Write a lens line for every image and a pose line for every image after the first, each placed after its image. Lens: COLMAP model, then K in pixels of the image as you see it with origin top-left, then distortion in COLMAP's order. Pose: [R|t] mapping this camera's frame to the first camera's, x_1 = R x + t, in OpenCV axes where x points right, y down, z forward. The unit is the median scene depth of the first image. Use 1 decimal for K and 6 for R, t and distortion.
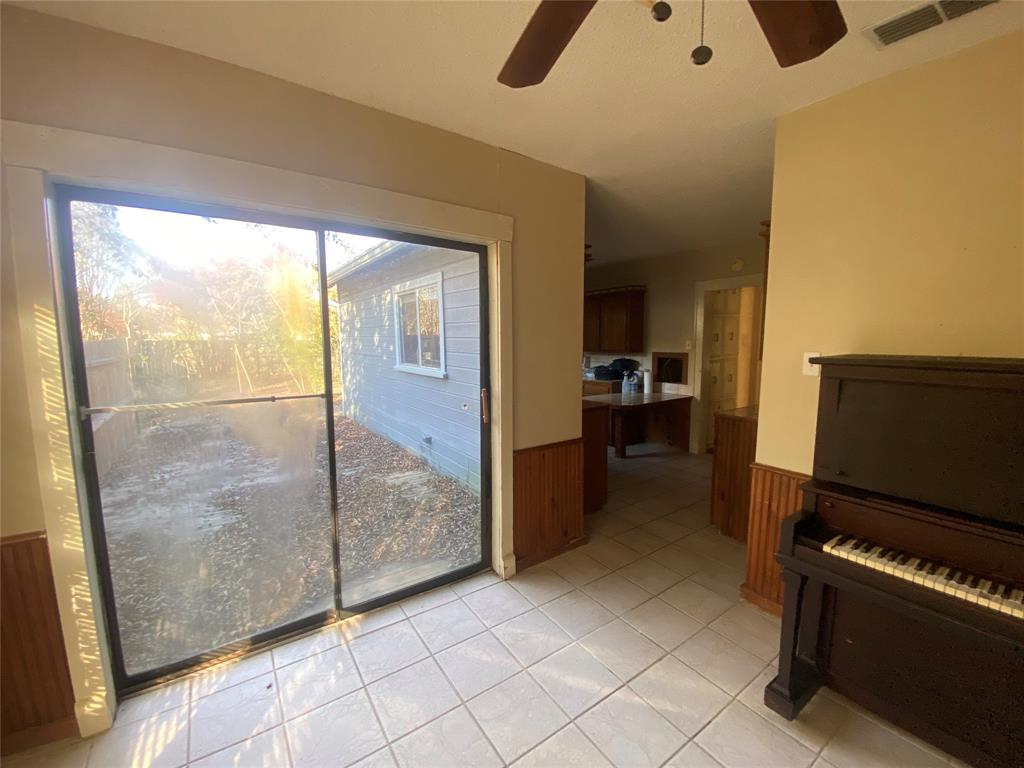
lens RADIAL K [[414.3, 0, 510.4], [0, 414.3, 380.7], [0, 0, 1]] dist [-0.014732, -0.000245]
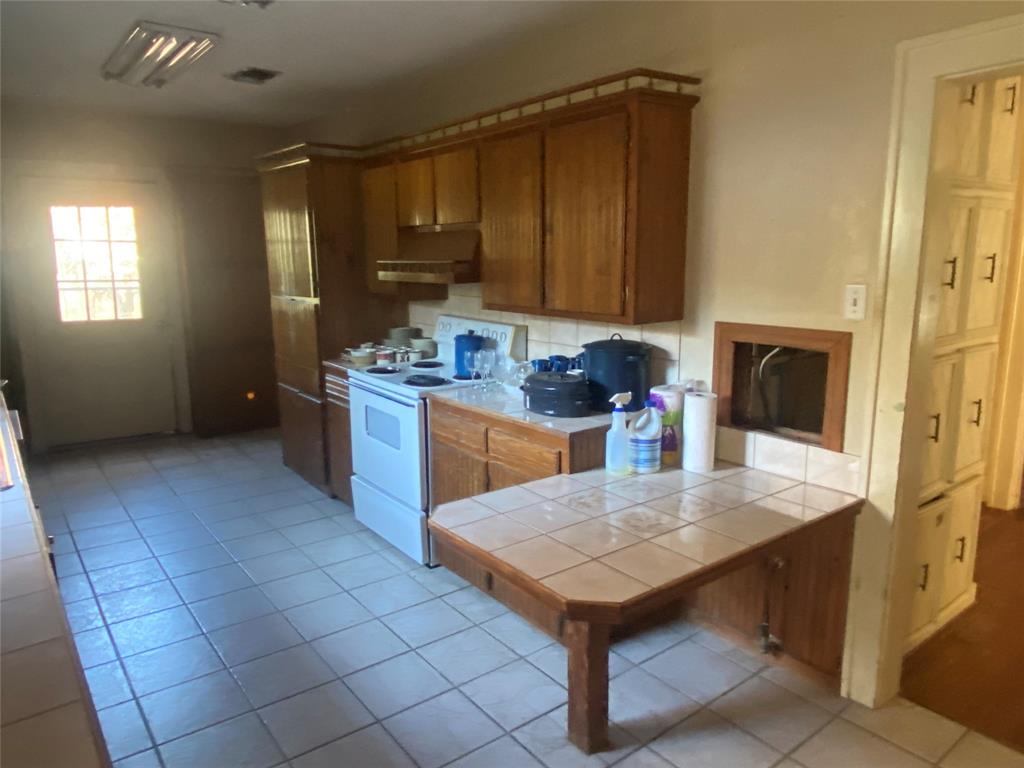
lens RADIAL K [[694.2, 0, 513.3], [0, 694.2, 383.8], [0, 0, 1]] dist [-0.008332, -0.001296]
pose [[0.997879, -0.003790, 0.064979, 0.176027], [-0.001097, 0.997182, 0.075018, -0.063454], [-0.065080, -0.074931, 0.995063, 0.539811]]
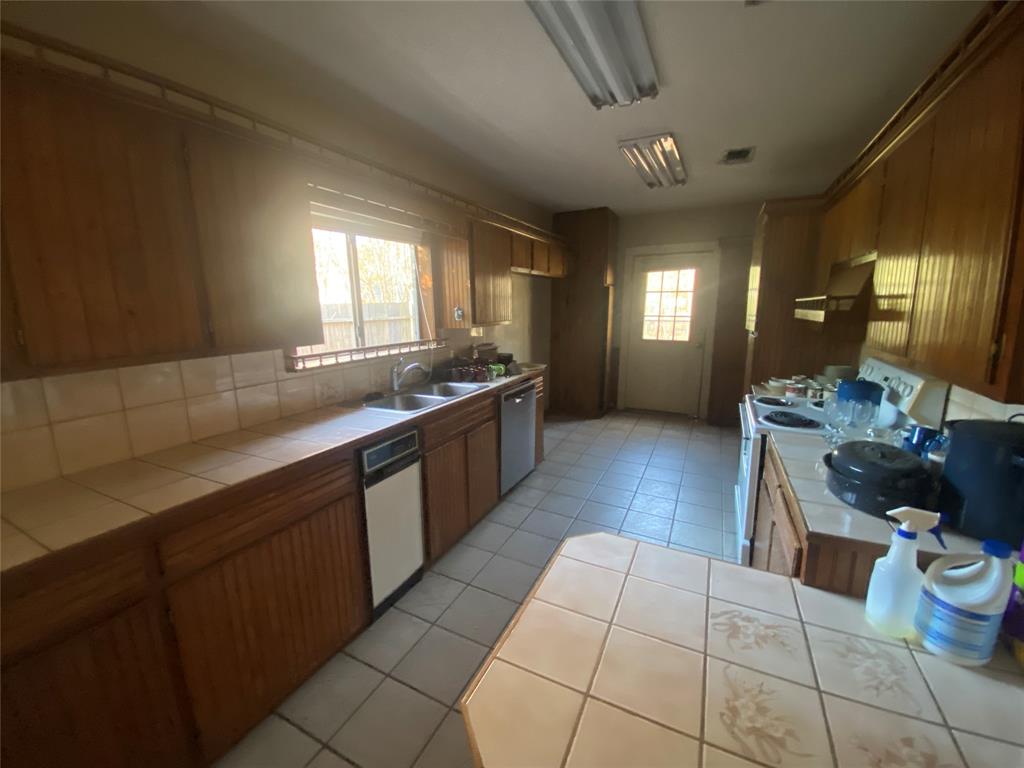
lens RADIAL K [[414.3, 0, 513.6], [0, 414.3, 386.8], [0, 0, 1]] dist [-0.014732, -0.000245]
pose [[0.490631, 0.170479, -0.854528, 0.328480], [-0.089209, 0.985349, 0.145359, -0.079770], [0.866789, 0.004914, 0.498651, 0.770224]]
